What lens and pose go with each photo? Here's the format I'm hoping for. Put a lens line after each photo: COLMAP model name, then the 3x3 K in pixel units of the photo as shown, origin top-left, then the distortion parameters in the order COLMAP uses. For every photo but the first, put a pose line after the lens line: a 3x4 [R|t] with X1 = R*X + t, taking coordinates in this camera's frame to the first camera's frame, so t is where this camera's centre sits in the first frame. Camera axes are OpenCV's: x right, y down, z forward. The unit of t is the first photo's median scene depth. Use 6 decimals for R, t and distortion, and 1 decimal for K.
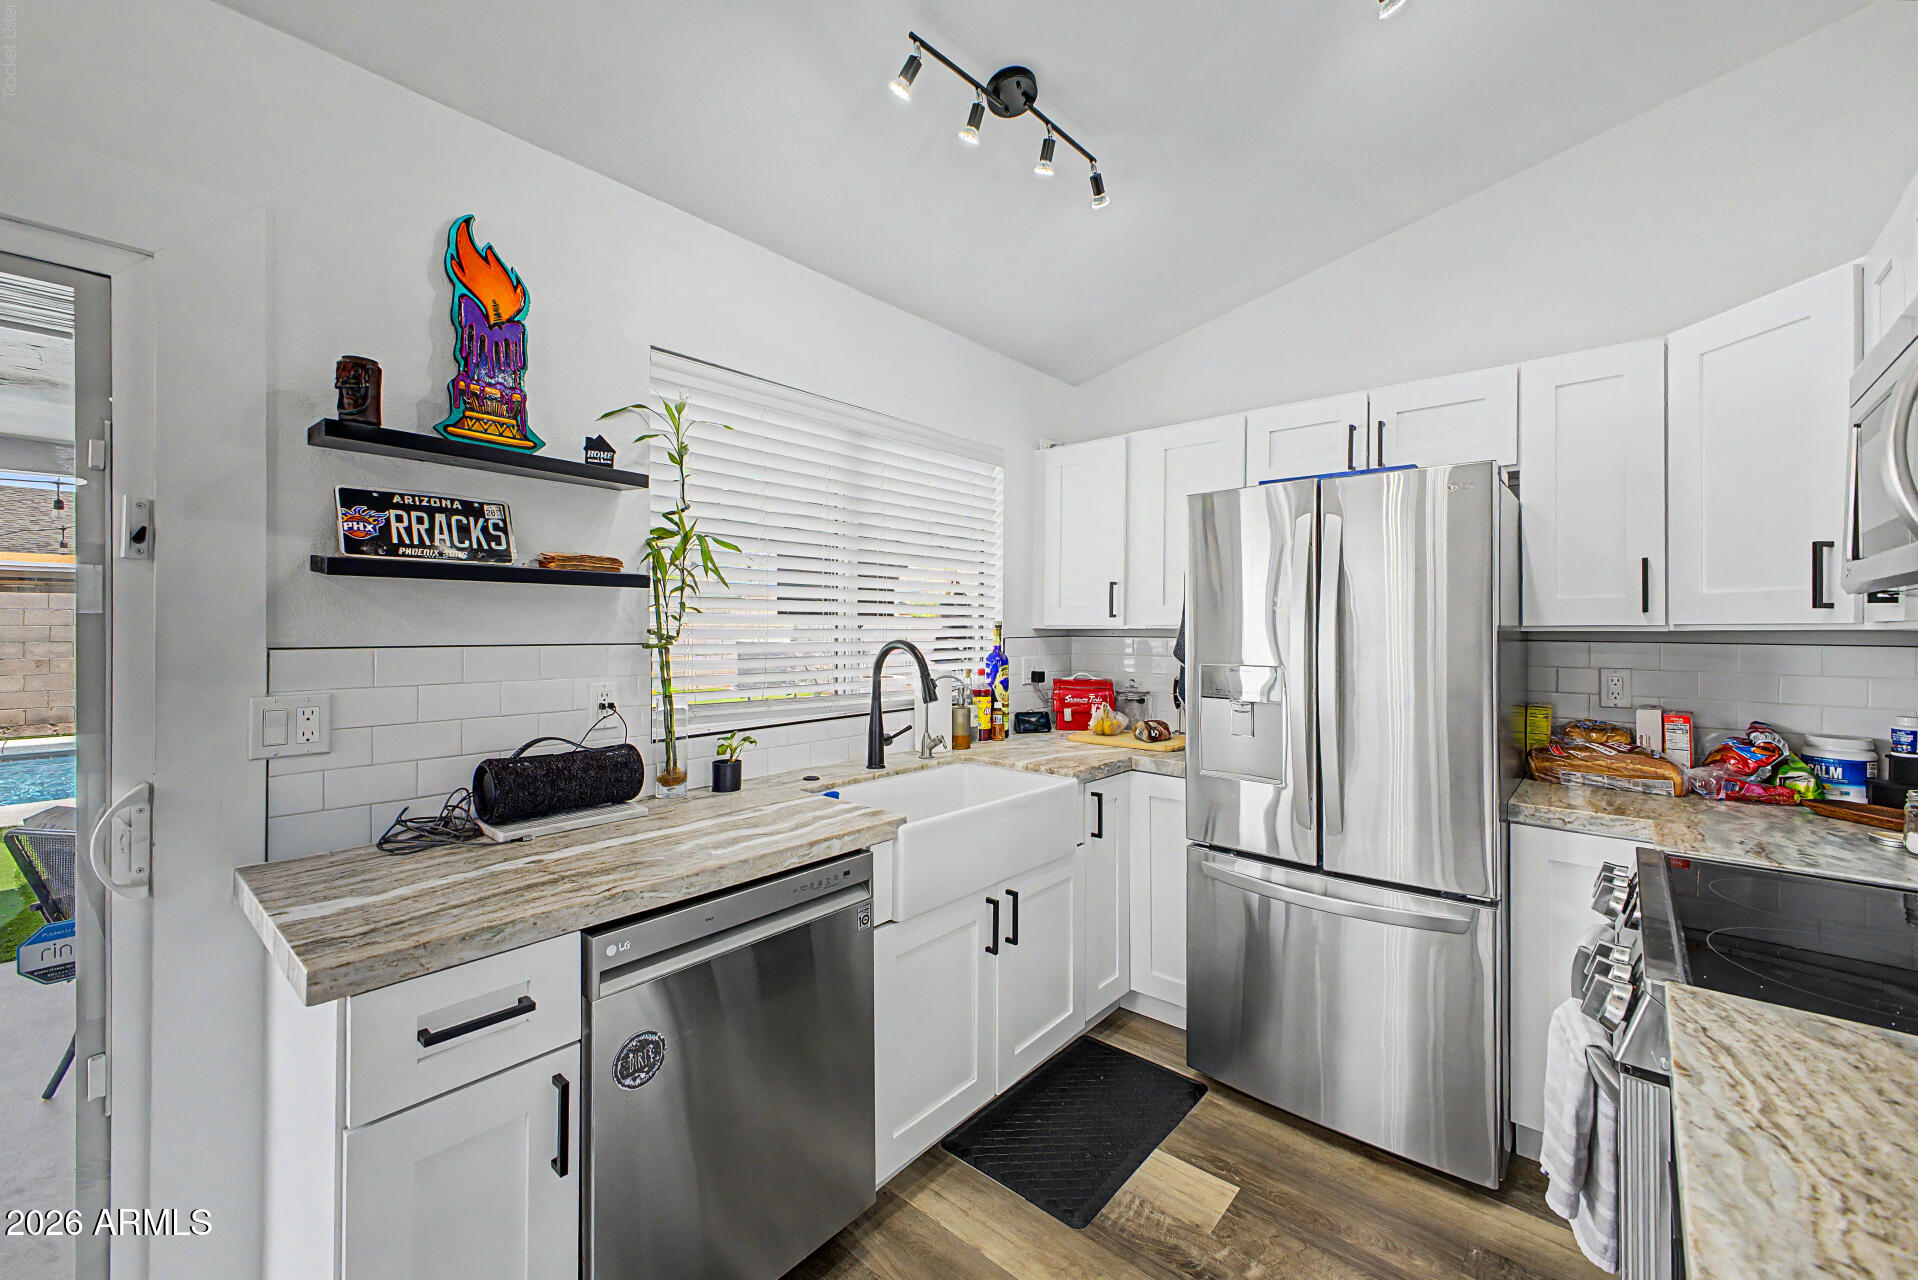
lens RADIAL K [[766.5, 0, 959.9], [0, 766.5, 634.0], [0, 0, 1]] dist [0.020385, -0.002525]
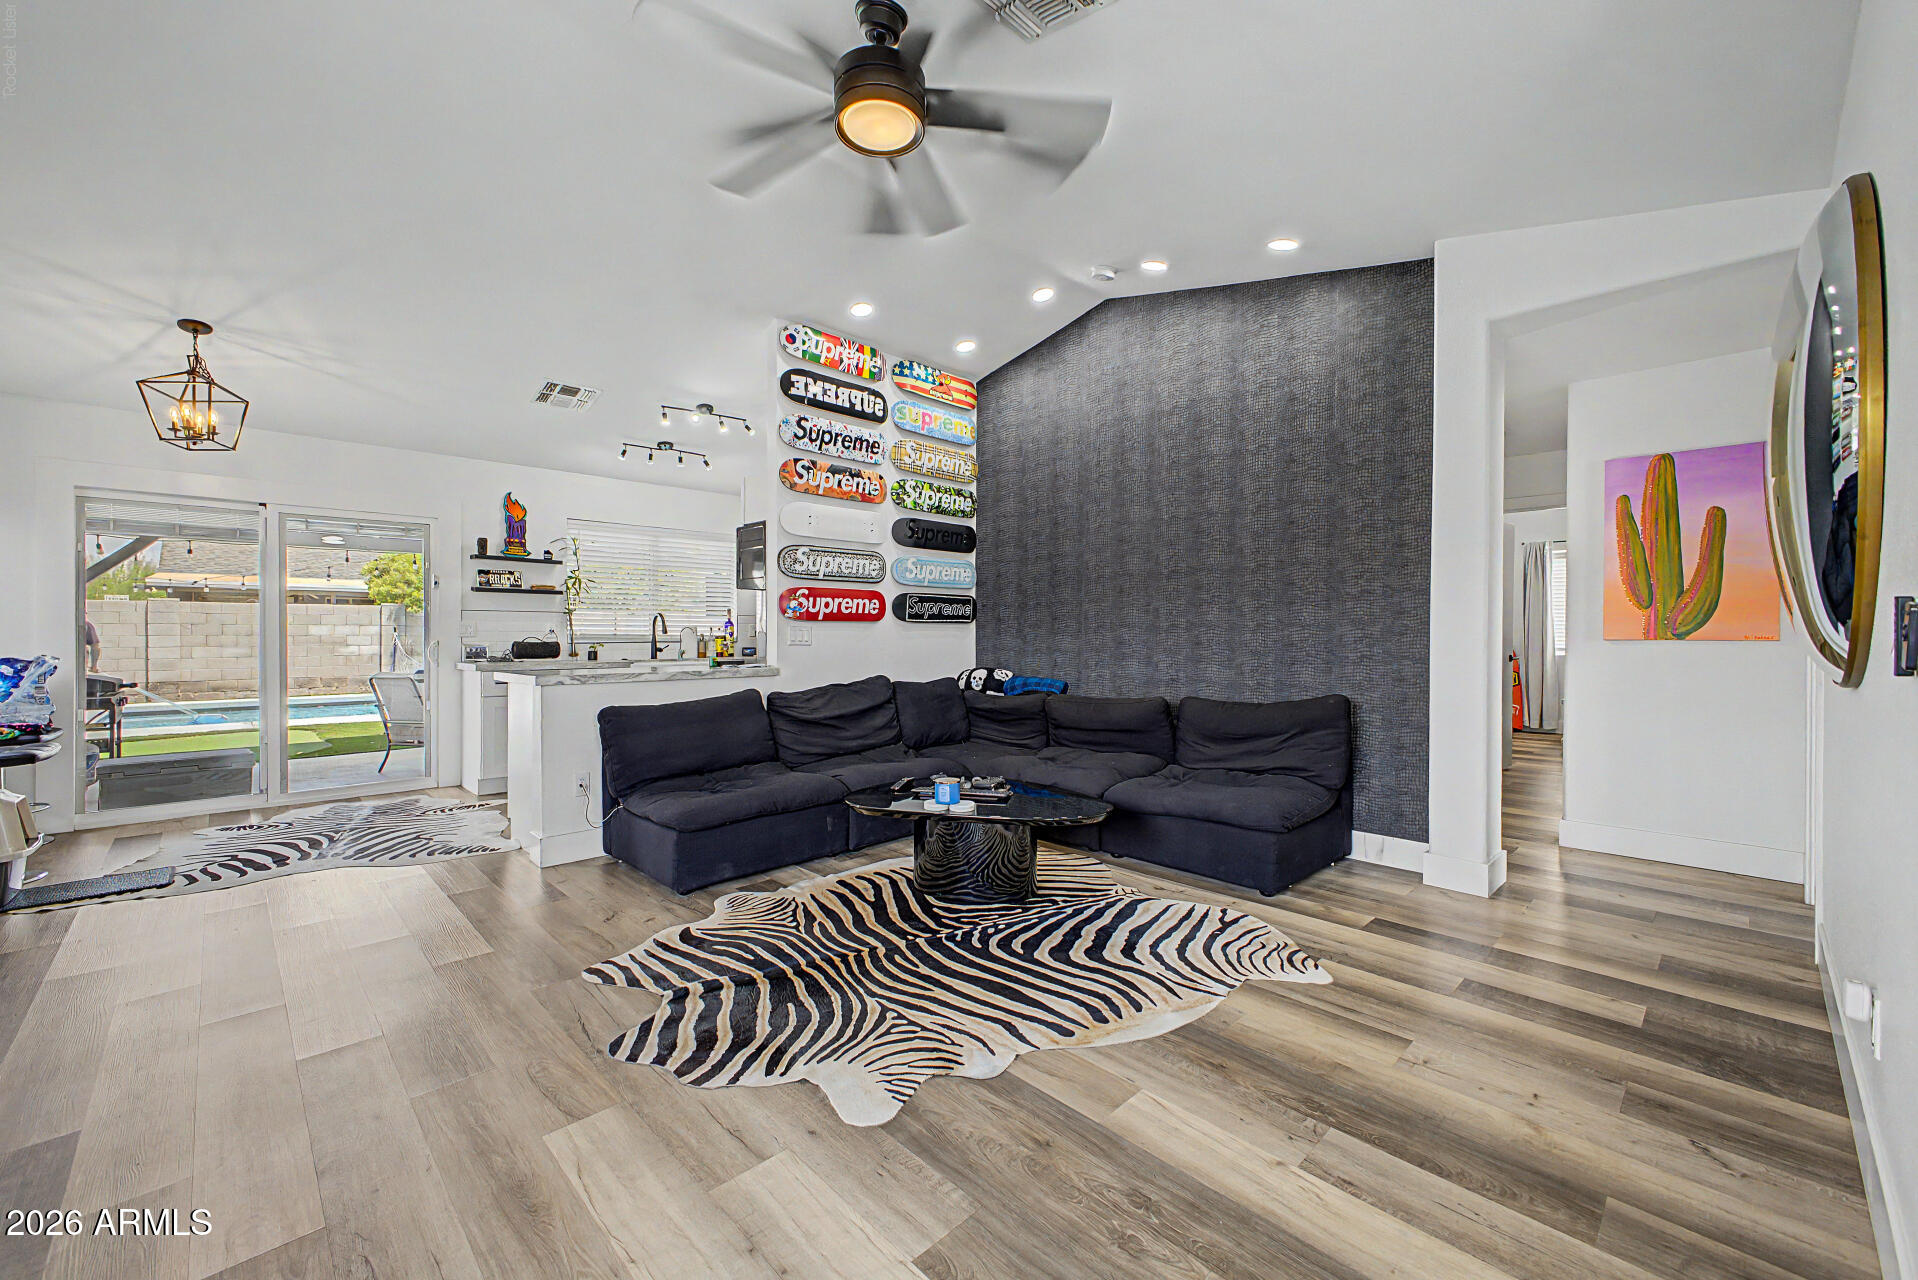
lens RADIAL K [[766.5, 0, 958.1], [0, 766.5, 640.6], [0, 0, 1]] dist [0.020385, -0.002525]
pose [[0.996262, -0.004878, -0.086249, 1.678355], [0.004809, 0.999988, -0.001011, 0.158096], [0.086253, 0.000593, 0.996273, -2.300669]]
